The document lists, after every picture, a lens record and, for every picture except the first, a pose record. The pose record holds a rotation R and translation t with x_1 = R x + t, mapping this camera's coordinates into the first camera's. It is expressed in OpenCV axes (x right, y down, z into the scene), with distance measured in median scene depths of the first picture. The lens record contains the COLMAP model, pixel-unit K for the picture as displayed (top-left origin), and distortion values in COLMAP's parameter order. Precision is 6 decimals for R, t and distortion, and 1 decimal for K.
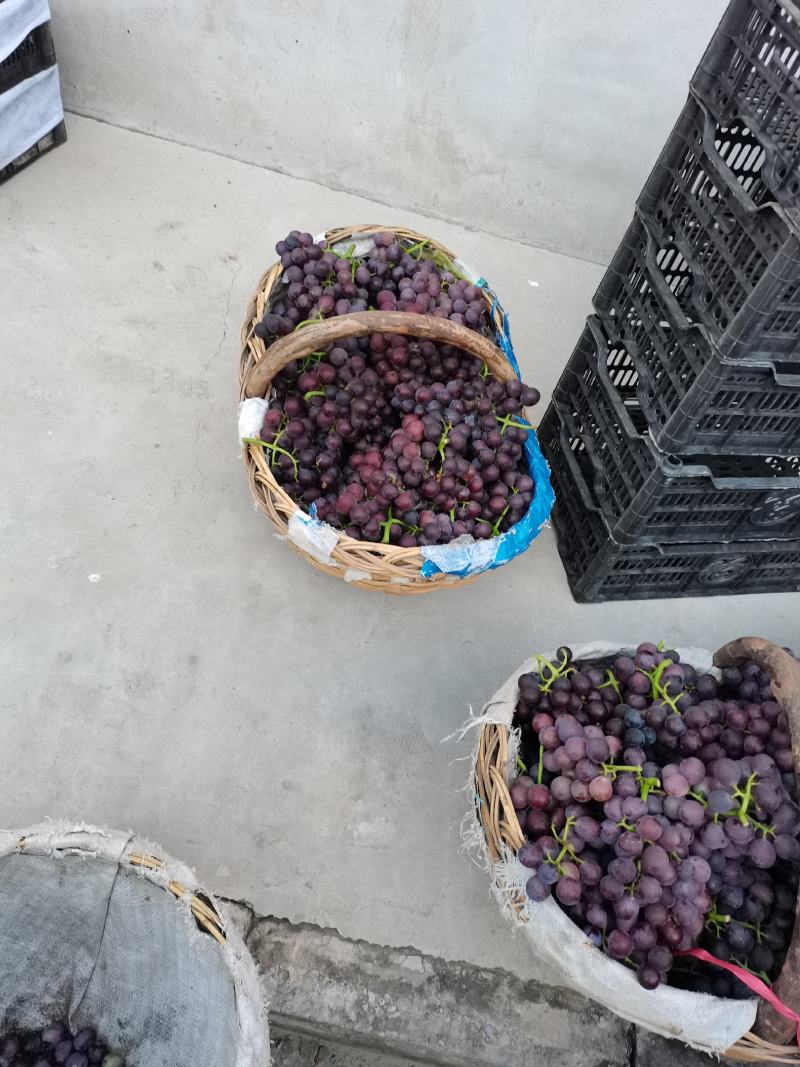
lens RADIAL K [[766.9, 0, 401.2], [0, 766.9, 530.7], [0, 0, 1]] dist [-0.006274, -0.013498]
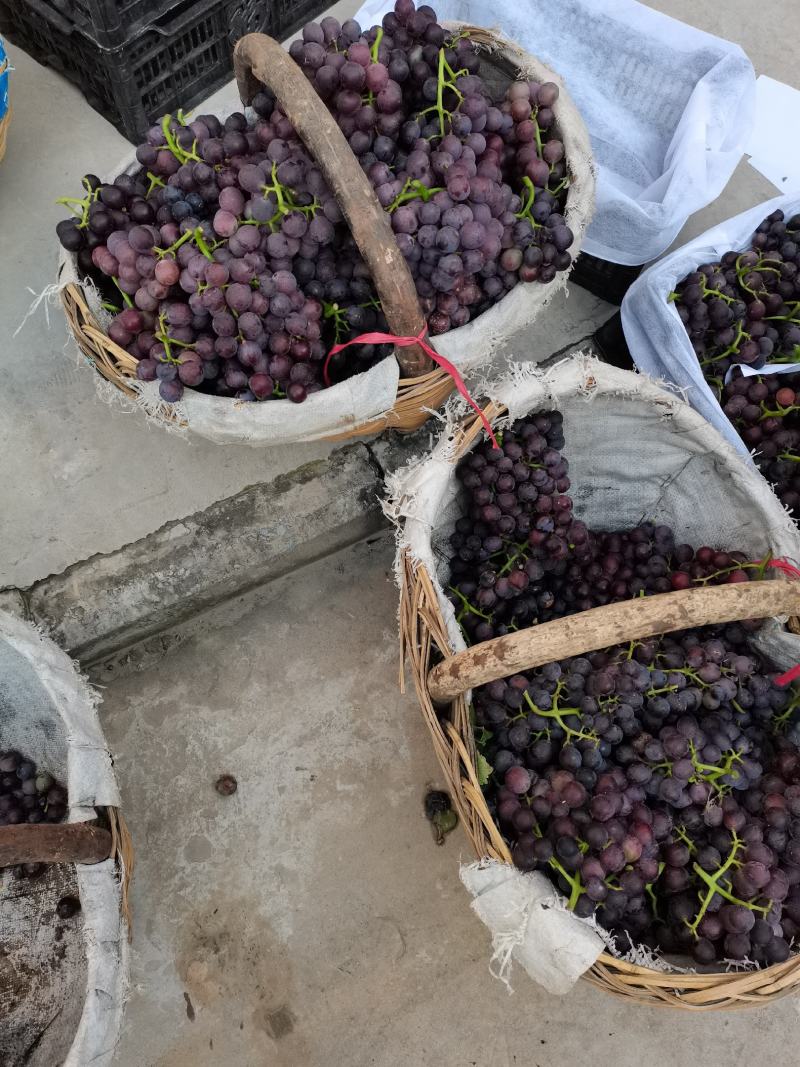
lens RADIAL K [[766.9, 0, 398.7], [0, 766.9, 532.2], [0, 0, 1]] dist [-0.006274, -0.013498]
pose [[0.790524, -0.609120, 0.063596, 0.206958], [0.520580, 0.723028, 0.454122, 0.257653], [-0.322597, -0.325887, 0.888667, -0.063011]]
